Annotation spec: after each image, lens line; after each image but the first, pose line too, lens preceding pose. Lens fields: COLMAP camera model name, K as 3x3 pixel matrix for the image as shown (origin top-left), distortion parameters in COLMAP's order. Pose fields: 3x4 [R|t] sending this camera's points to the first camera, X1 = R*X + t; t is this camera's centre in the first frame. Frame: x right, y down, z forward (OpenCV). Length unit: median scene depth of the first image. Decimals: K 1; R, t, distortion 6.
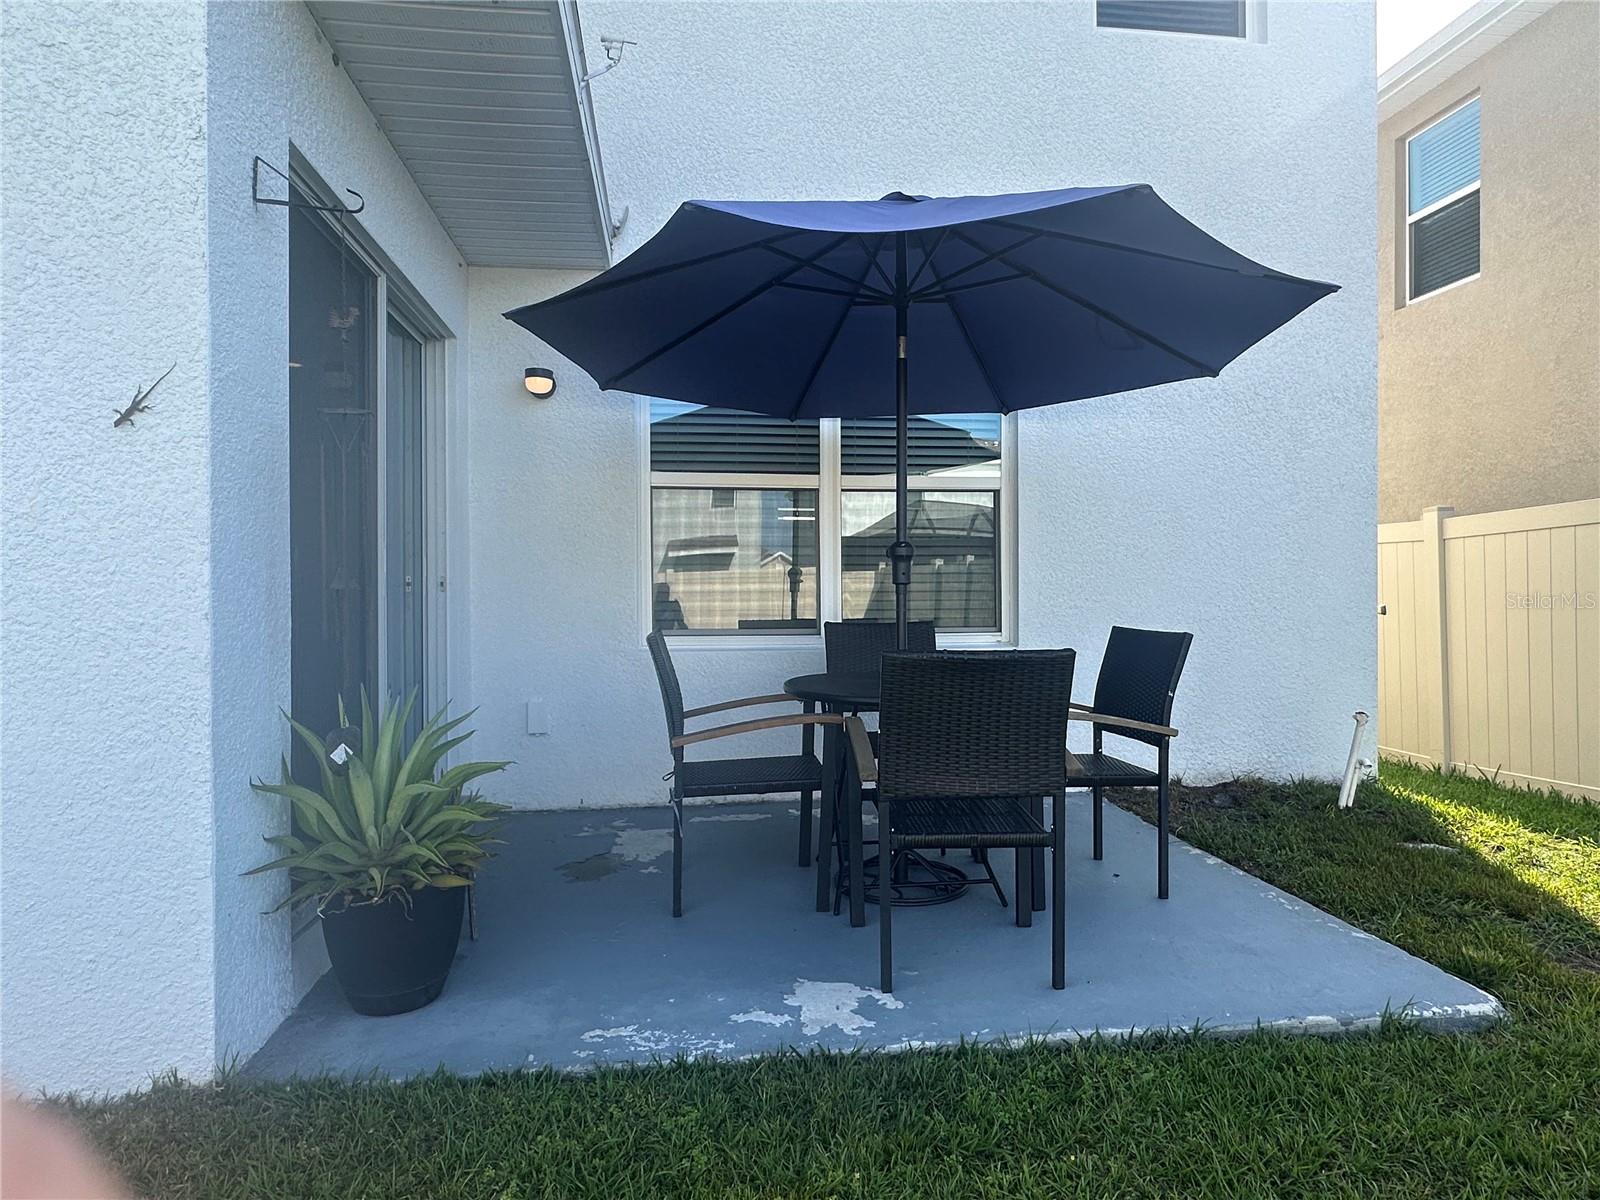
lens RADIAL K [[944.2, 0, 798.0], [0, 944.2, 599.8], [0, 0, 1]] dist [-0.004232, 0.000136]
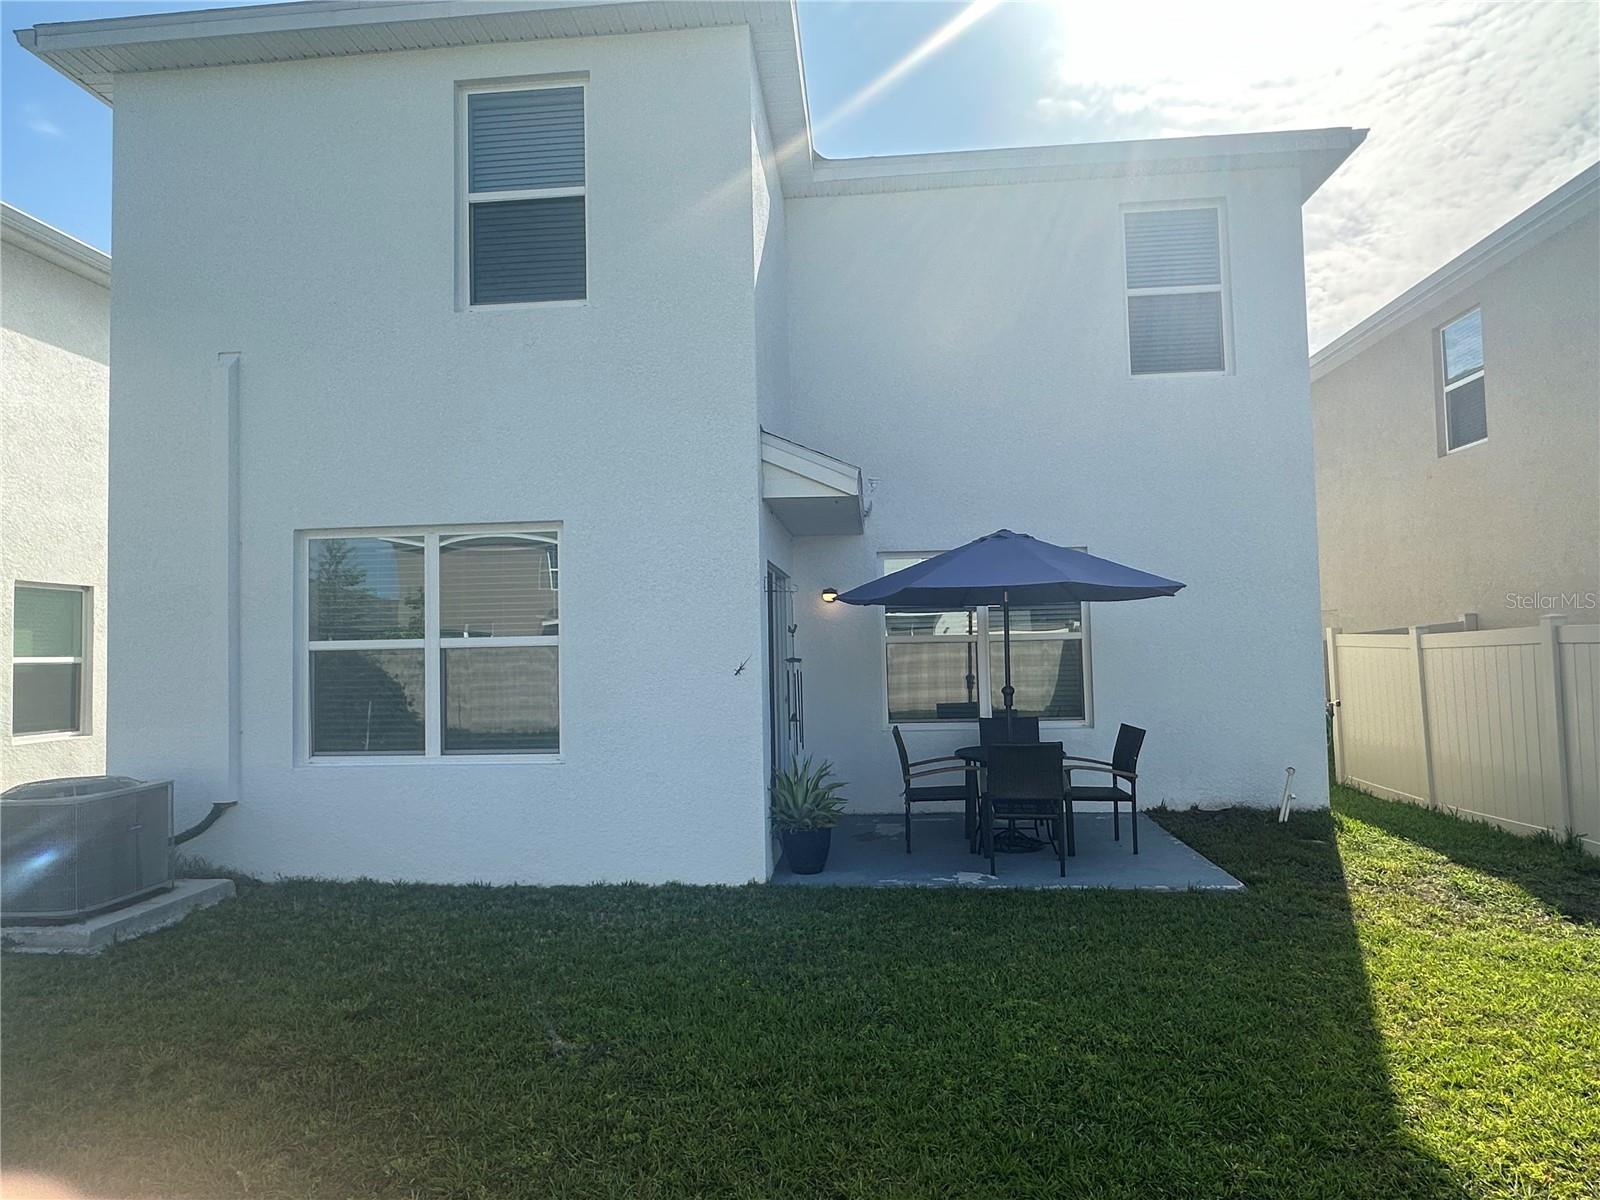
lens RADIAL K [[944.2, 0, 799.4], [0, 944.2, 602.7], [0, 0, 1]] dist [-0.004232, 0.000136]
pose [[0.976954, -0.026513, -0.211797, 0.107797], [0.016605, 0.998689, -0.048423, -0.159425], [0.212803, 0.043790, 0.976113, -1.250200]]
